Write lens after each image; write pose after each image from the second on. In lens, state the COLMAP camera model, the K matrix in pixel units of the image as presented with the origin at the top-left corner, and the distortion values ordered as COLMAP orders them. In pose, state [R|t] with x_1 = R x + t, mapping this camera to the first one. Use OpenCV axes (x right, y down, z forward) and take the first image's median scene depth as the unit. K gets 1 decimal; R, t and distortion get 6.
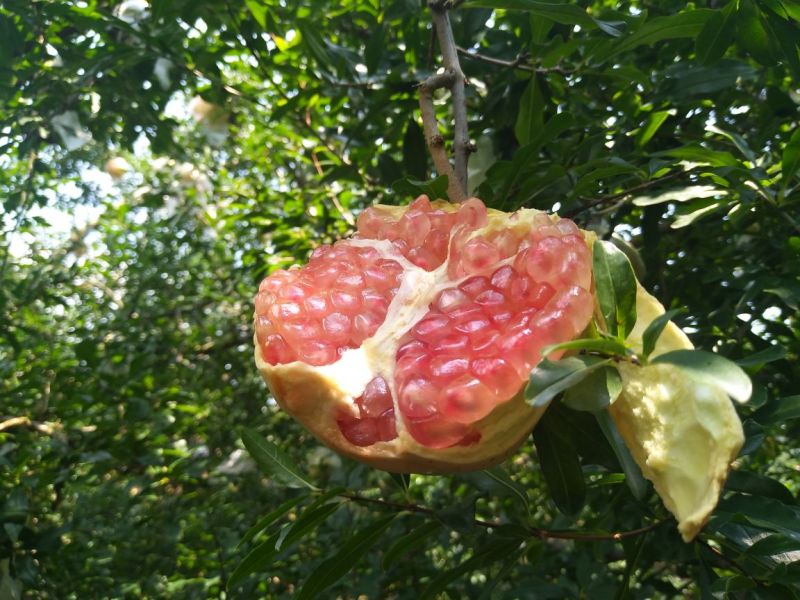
lens RADIAL K [[657.6, 0, 400.0], [0, 657.6, 300.0], [0, 0, 1]] dist [0.006515, 0.001130]
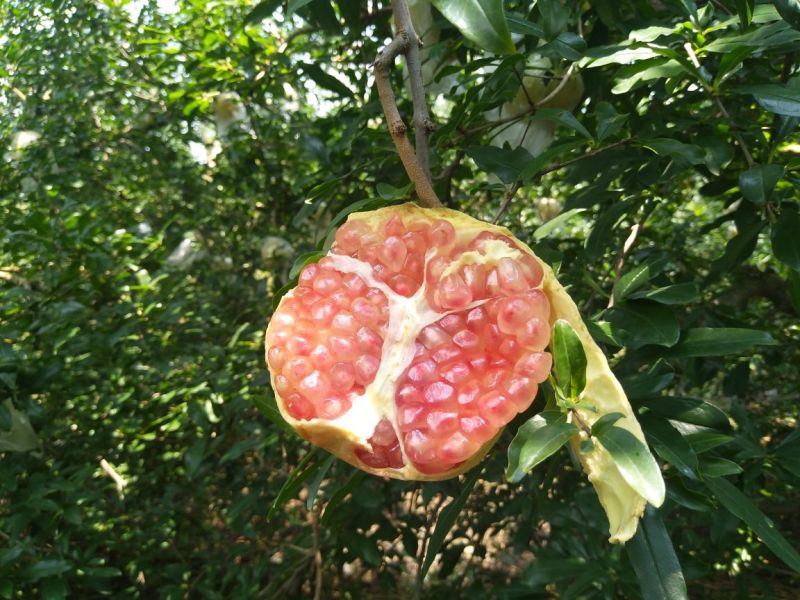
lens RADIAL K [[657.6, 0, 400.0], [0, 657.6, 300.0], [0, 0, 1]] dist [0.006515, 0.001130]
pose [[0.990456, -0.111734, 0.080706, -0.074251], [0.069066, 0.909049, 0.410926, -0.576316], [-0.119280, -0.401430, 0.908090, -0.051658]]
